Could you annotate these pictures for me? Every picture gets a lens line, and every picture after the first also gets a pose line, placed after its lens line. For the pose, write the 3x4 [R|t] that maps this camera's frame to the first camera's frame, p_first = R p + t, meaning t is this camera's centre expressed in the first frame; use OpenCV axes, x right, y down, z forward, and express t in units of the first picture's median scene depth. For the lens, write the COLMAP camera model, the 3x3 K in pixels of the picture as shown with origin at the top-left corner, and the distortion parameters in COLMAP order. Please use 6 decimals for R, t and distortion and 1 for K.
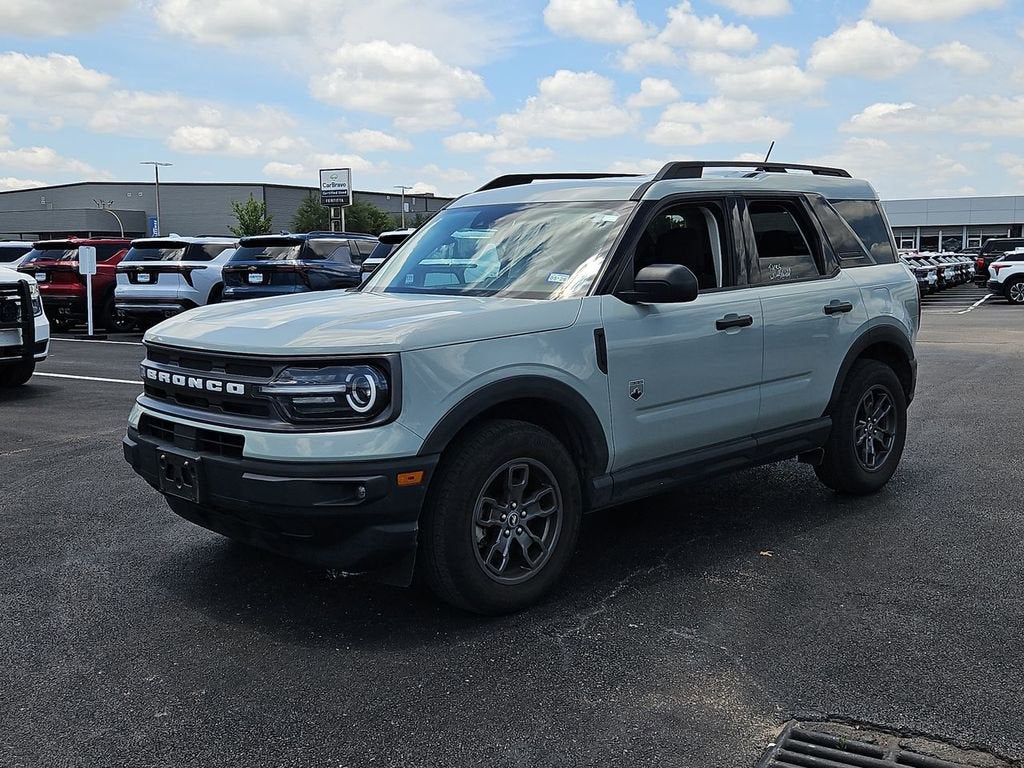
lens RADIAL K [[1102.7, 0, 513.0], [0, 1102.7, 381.1], [0, 0, 1]] dist [0.055446, 0.000000]
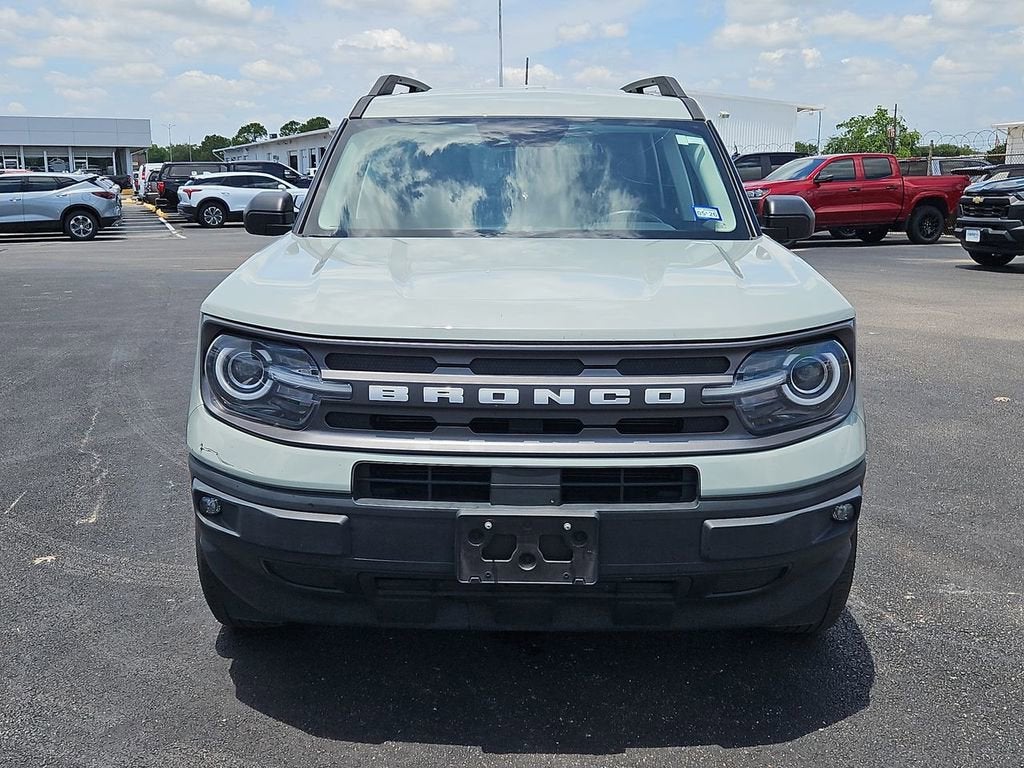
lens RADIAL K [[1102.7, 0, 515.4], [0, 1102.7, 384.2], [0, 0, 1]] dist [0.055446, 0.000000]
pose [[0.704198, -0.125902, 0.698752, -0.085635], [0.075858, 0.991860, 0.102266, -0.008225], [-0.705940, -0.019010, 0.708017, 0.067736]]
